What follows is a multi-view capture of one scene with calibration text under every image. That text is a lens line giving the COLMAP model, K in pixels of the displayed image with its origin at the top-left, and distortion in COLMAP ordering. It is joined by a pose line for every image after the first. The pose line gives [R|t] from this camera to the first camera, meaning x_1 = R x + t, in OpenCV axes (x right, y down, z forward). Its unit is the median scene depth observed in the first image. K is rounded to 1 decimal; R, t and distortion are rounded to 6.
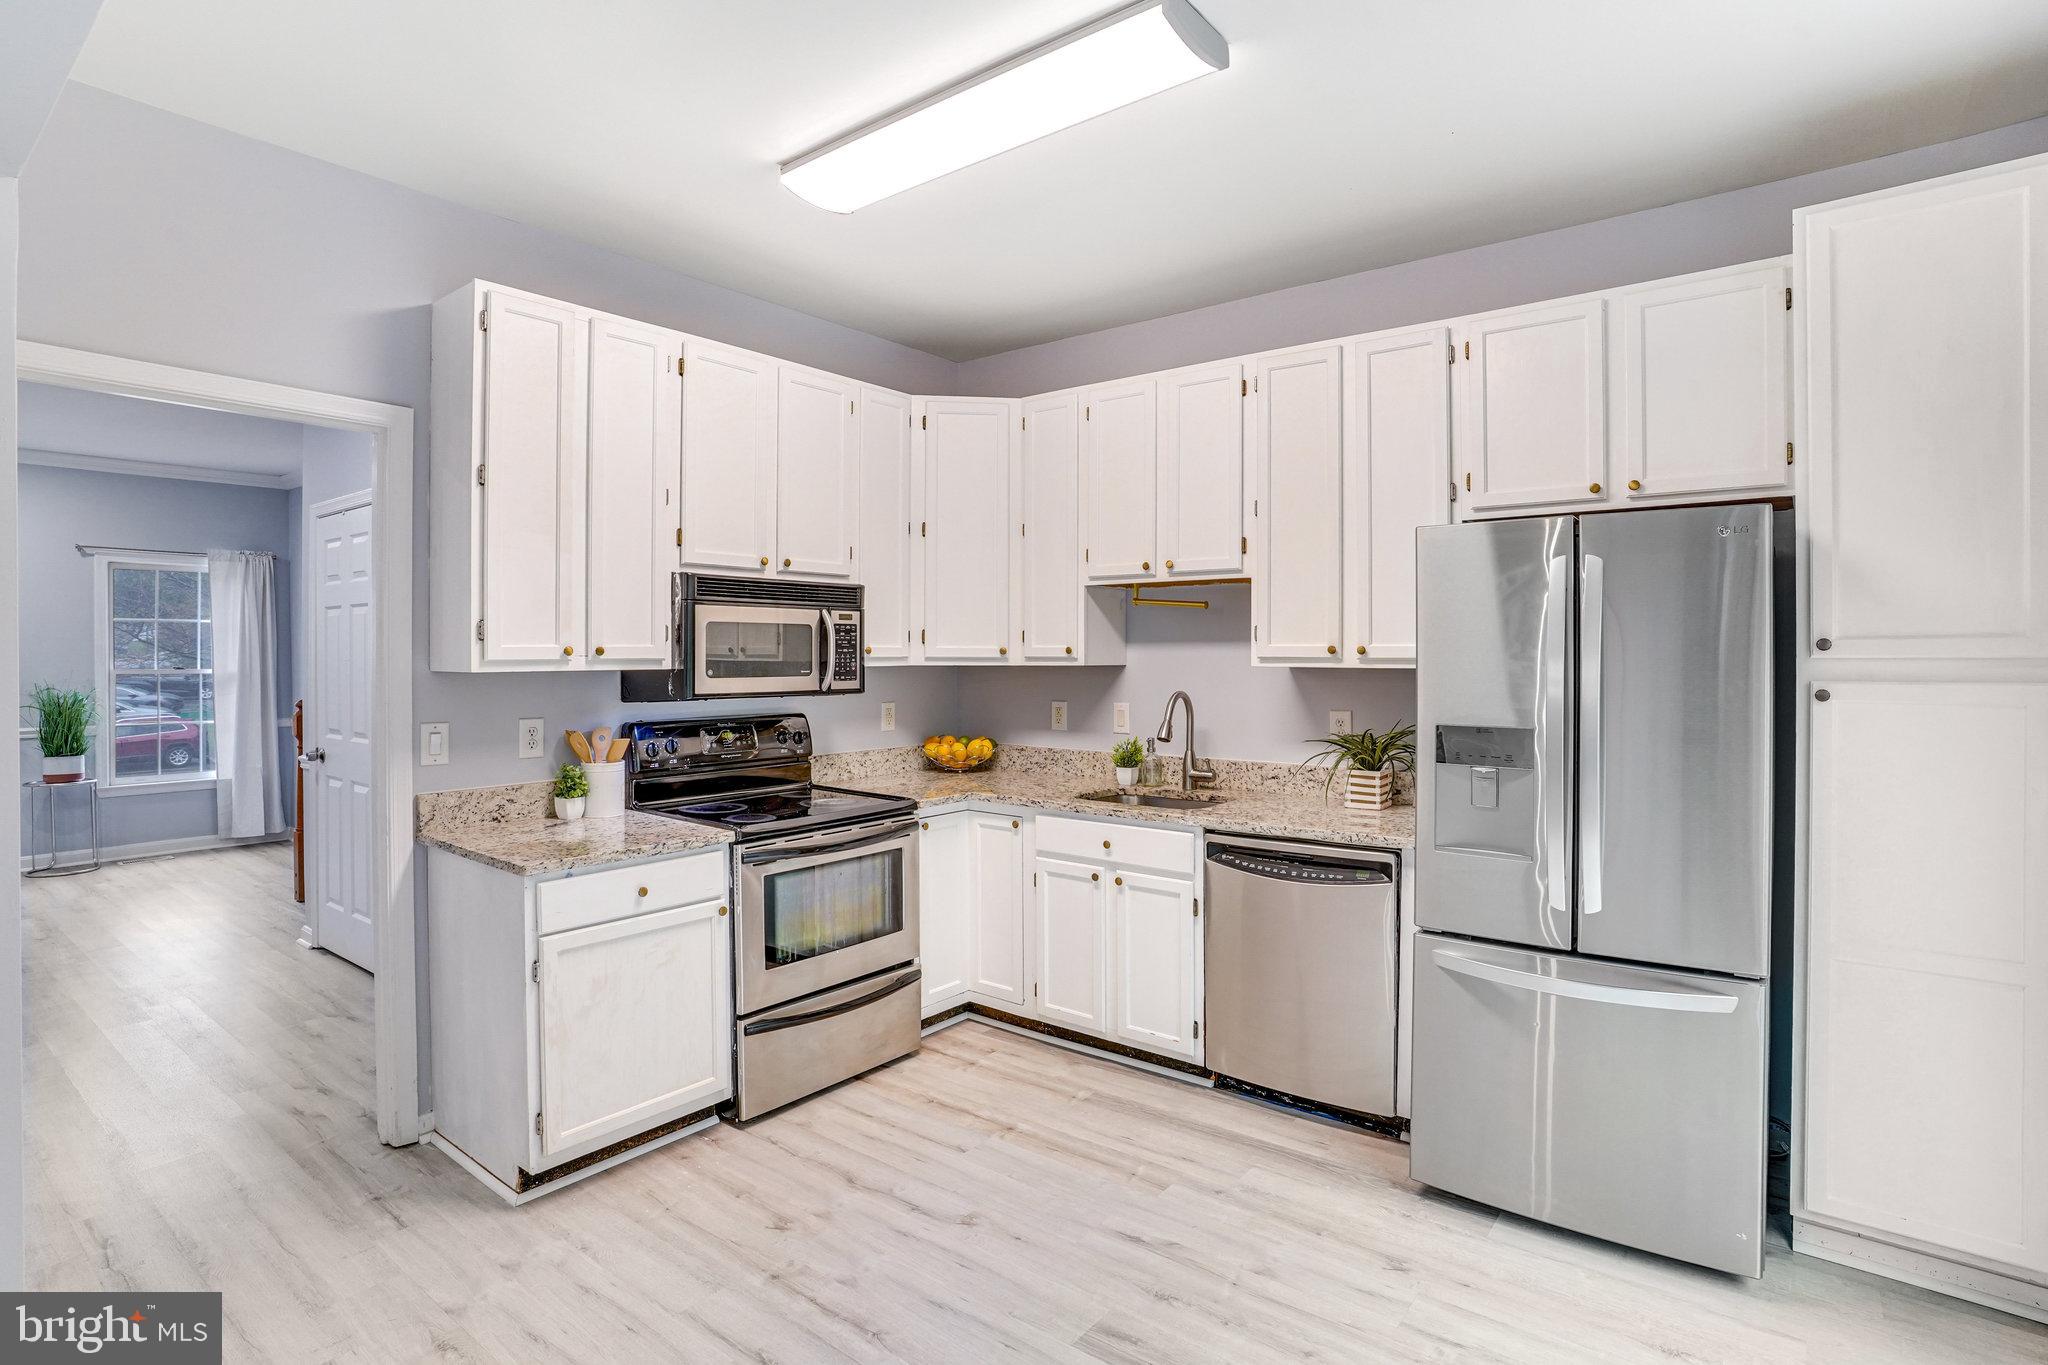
lens RADIAL K [[1046.5, 0, 1046.3], [0, 1046.5, 668.4], [0, 0, 1]] dist [-0.029259, 0.009117]
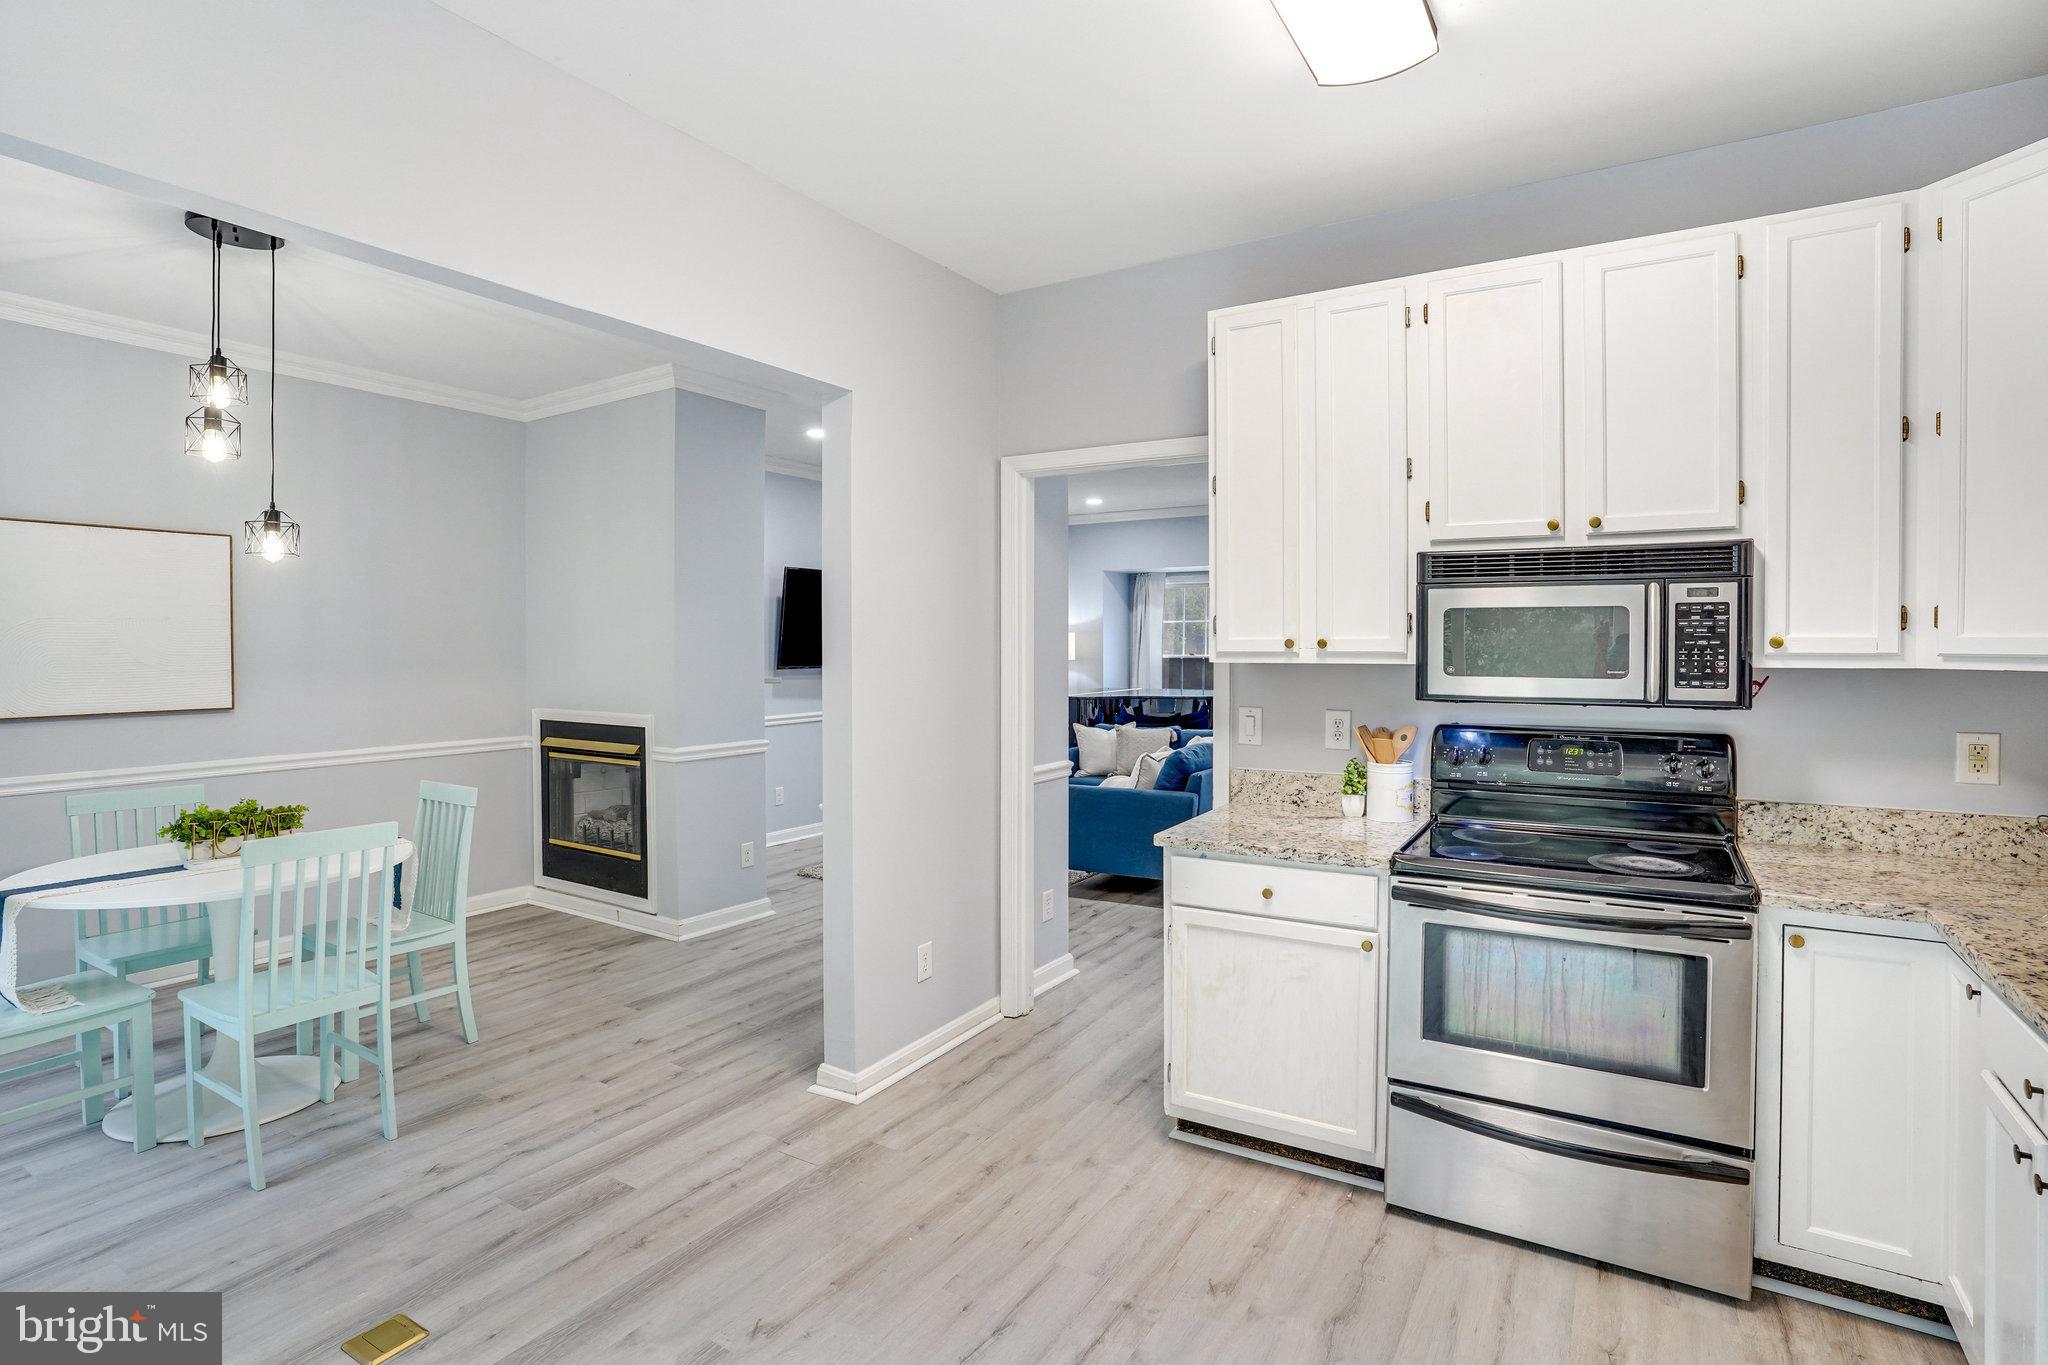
lens RADIAL K [[1046.5, 0, 1014.2], [0, 1046.5, 667.9], [0, 0, 1]] dist [-0.029259, 0.009117]
pose [[0.092498, 0.021172, -0.995488, 0.486407], [-0.013921, 0.999704, 0.019968, -0.009240], [0.995616, 0.012011, 0.092766, 0.593020]]
